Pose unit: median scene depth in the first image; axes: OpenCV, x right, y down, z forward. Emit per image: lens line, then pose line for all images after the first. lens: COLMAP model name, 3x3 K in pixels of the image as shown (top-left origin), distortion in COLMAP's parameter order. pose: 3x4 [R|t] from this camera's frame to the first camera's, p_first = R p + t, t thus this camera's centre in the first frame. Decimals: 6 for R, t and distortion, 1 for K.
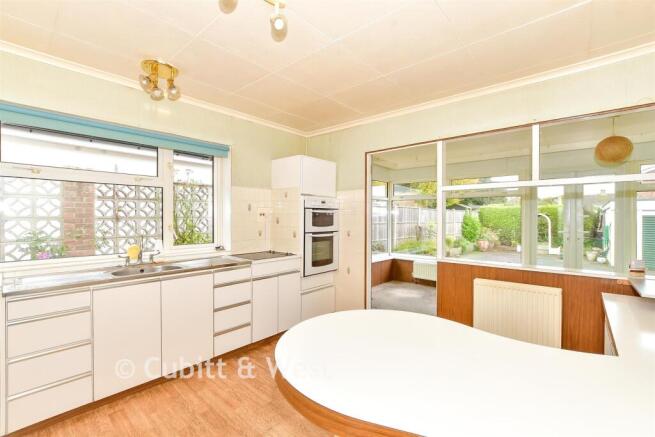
lens RADIAL K [[285.1, 0, 326.4], [0, 285.1, 219.7], [0, 0, 1]] dist [-0.004522, -0.000490]
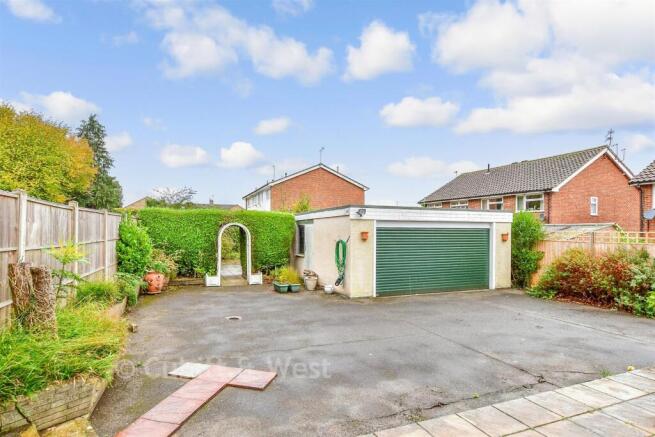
lens RADIAL K [[353.4, 0, 325.3], [0, 353.4, 222.9], [0, 0, 1]] dist [0.001187, 0.000321]
pose [[0.443704, 0.014038, 0.896064, 0.114861], [0.000745, 0.999871, -0.016033, -0.007789], [-0.896173, 0.007781, 0.443636, 0.443590]]
